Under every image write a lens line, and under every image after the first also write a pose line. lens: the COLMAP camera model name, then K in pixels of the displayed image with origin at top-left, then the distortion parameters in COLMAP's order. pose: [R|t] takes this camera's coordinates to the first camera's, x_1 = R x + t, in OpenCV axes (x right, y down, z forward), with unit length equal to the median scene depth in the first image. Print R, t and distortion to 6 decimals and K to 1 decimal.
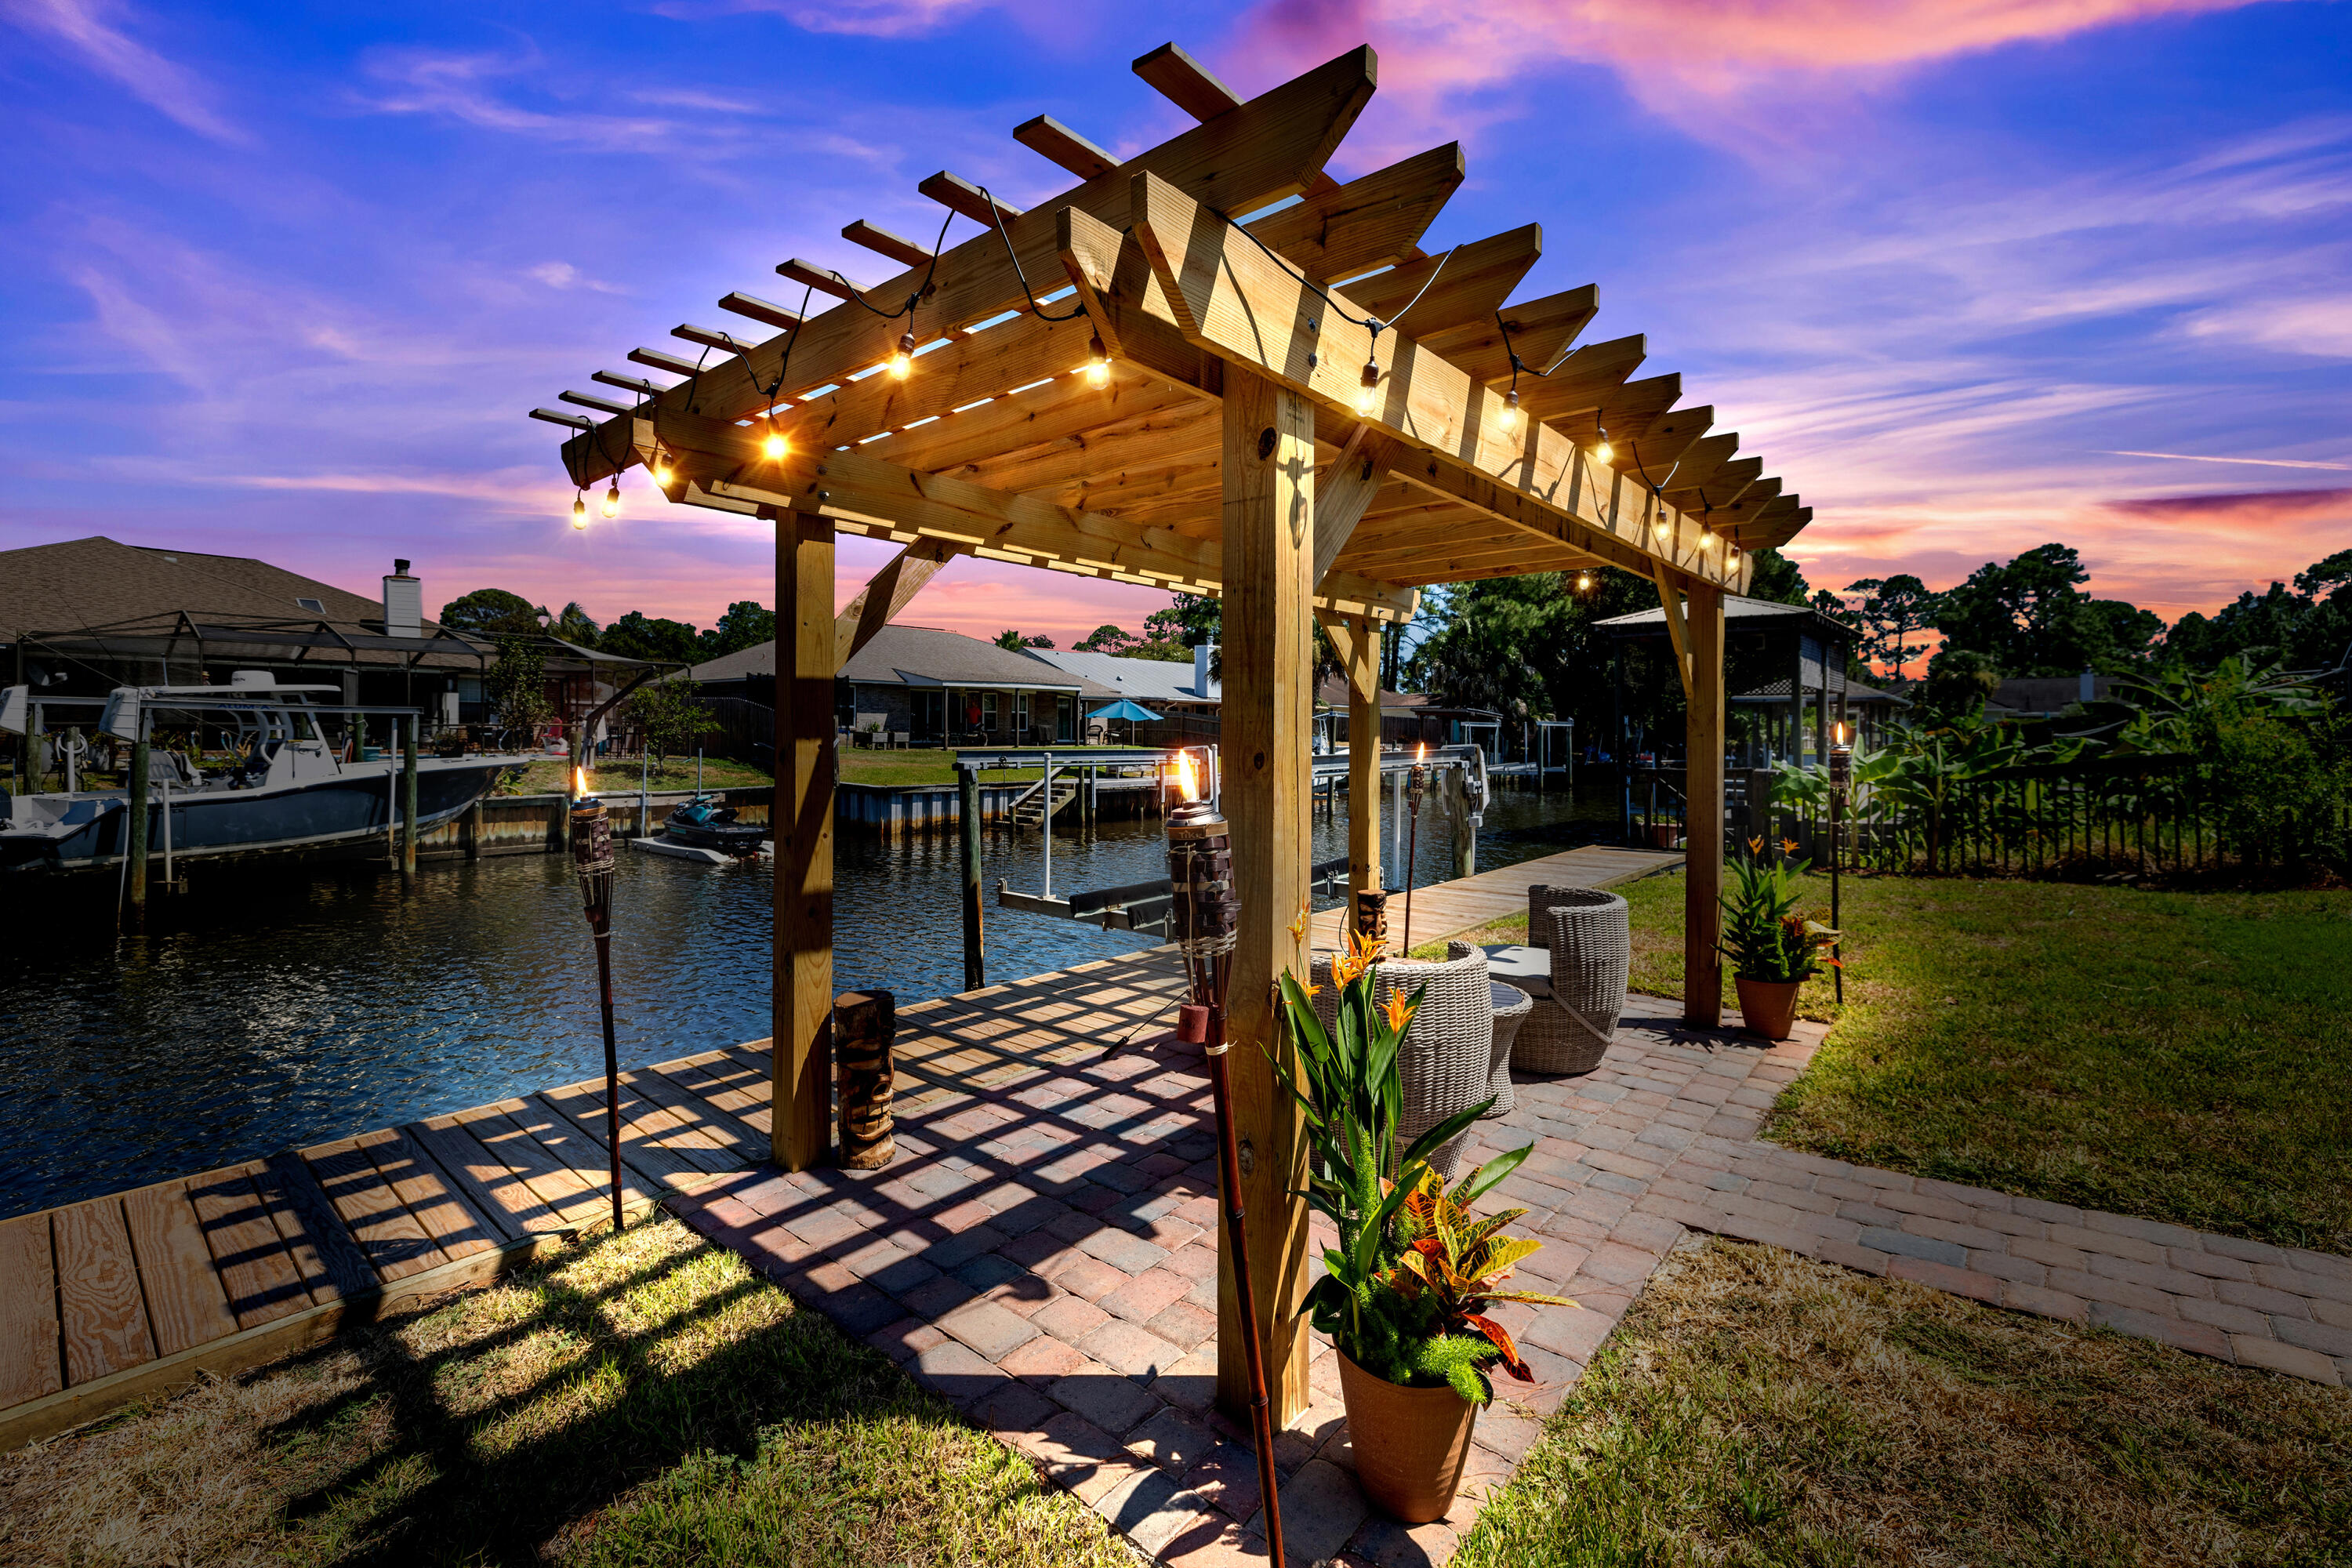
lens RADIAL K [[1008.2, 0, 1183.6], [0, 1008.2, 758.7], [0, 0, 1]] dist [0.000485, -0.000978]
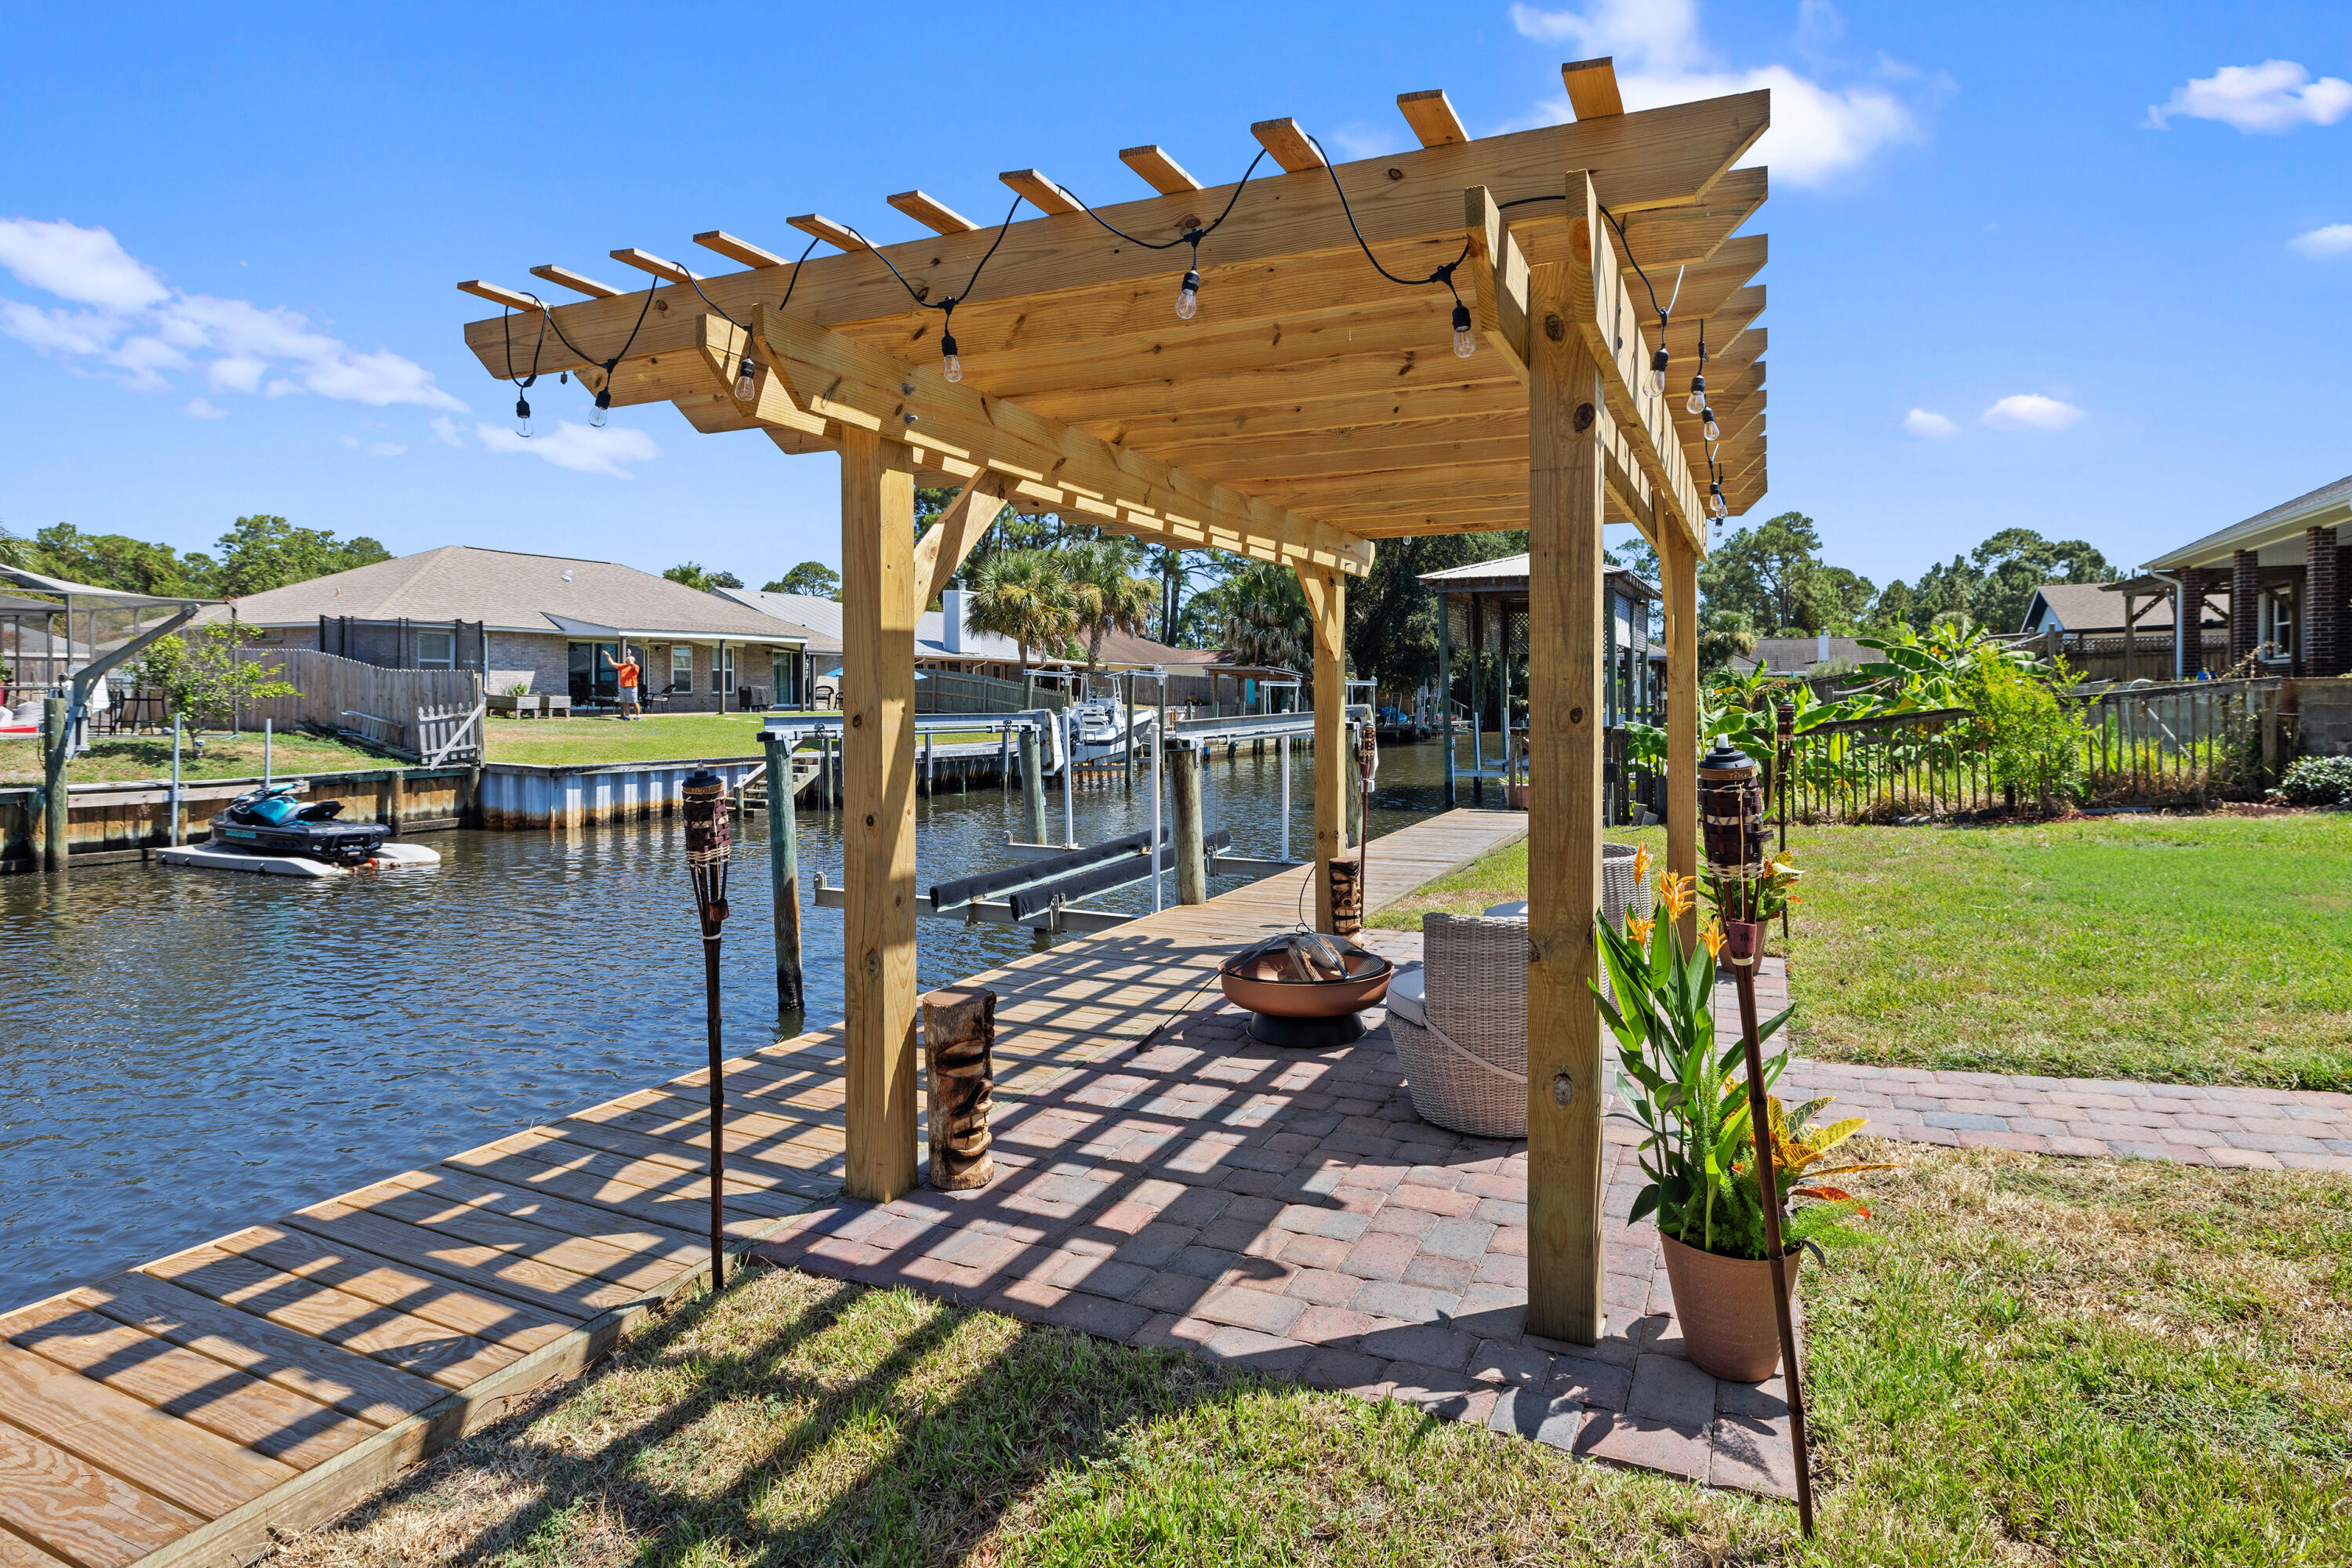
lens RADIAL K [[1163.8, 0, 1272.3], [0, 1163.8, 732.4], [0, 0, 1]] dist [-0.005719, 0.000224]
pose [[0.954564, -0.014312, 0.297663, -0.205469], [0.012134, 0.999884, 0.009163, 0.001561], [-0.297760, -0.005134, 0.954627, -0.026197]]
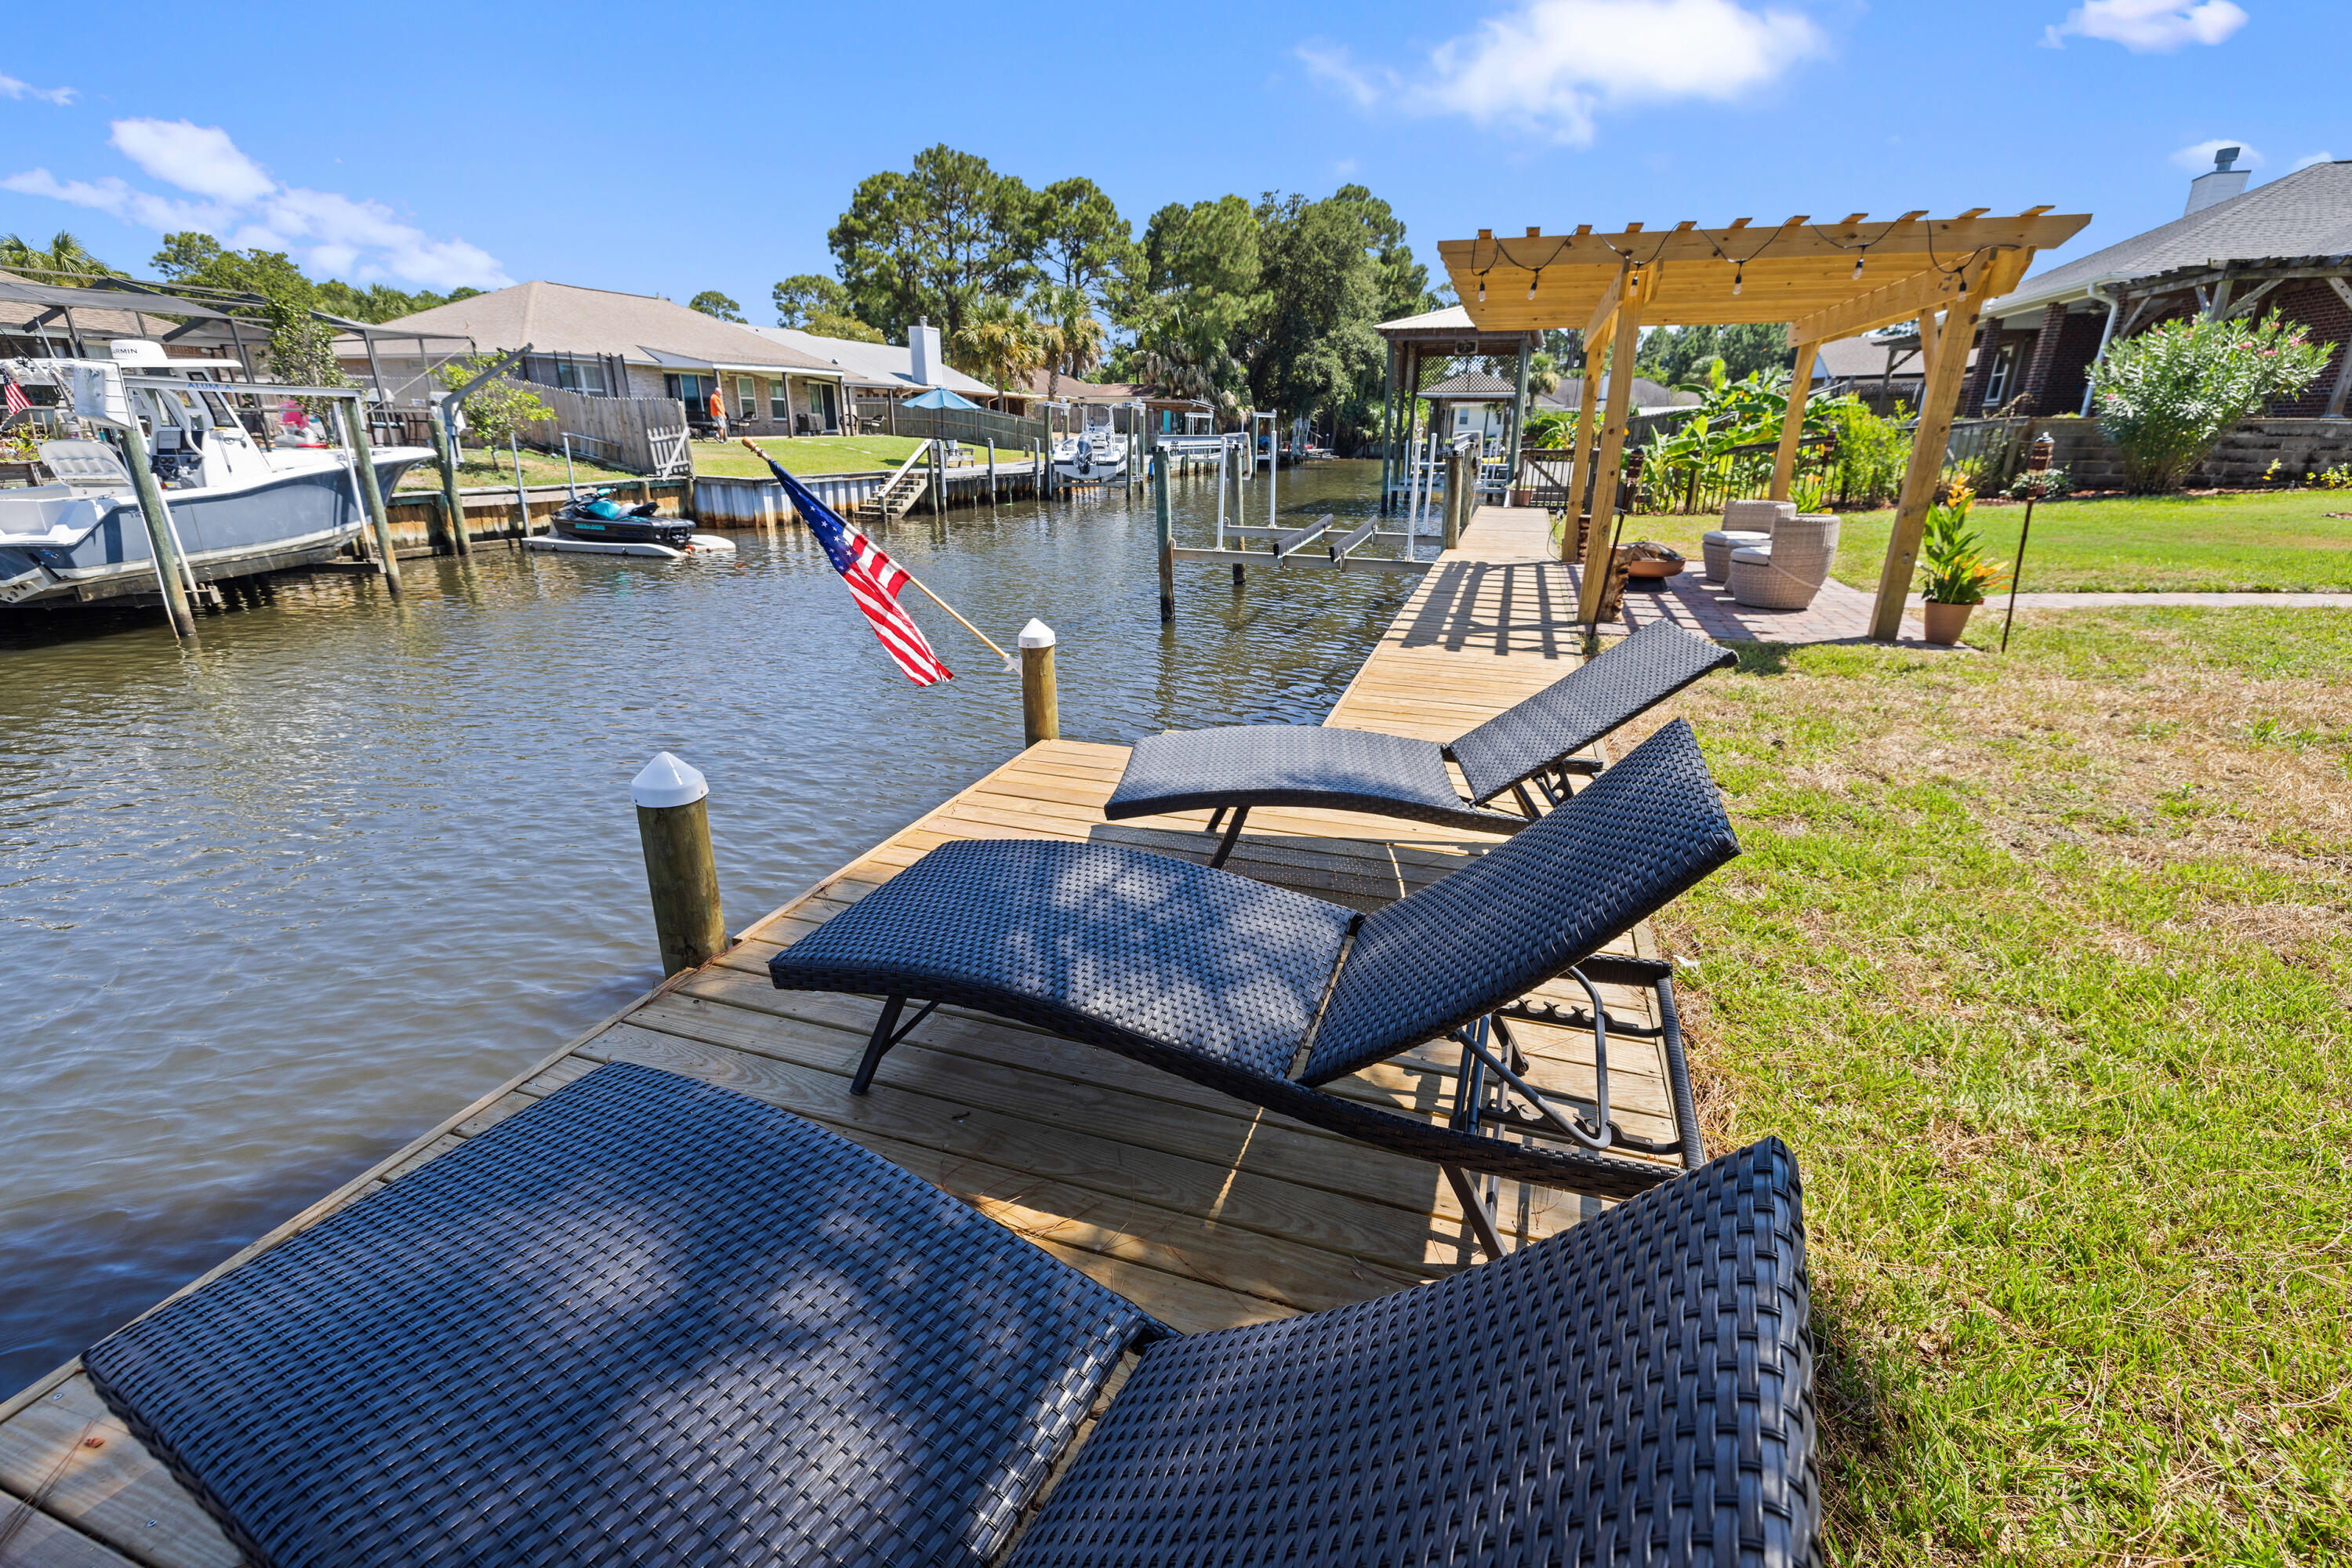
lens RADIAL K [[951.4, 0, 1198.6], [0, 951.4, 780.0], [0, 0, 1]] dist [-0.001003, 0.000177]
pose [[0.926702, -0.129411, 0.352813, -1.479397], [0.006880, 0.944522, 0.328377, 0.019627], [-0.375735, -0.301881, 0.876180, -0.501538]]
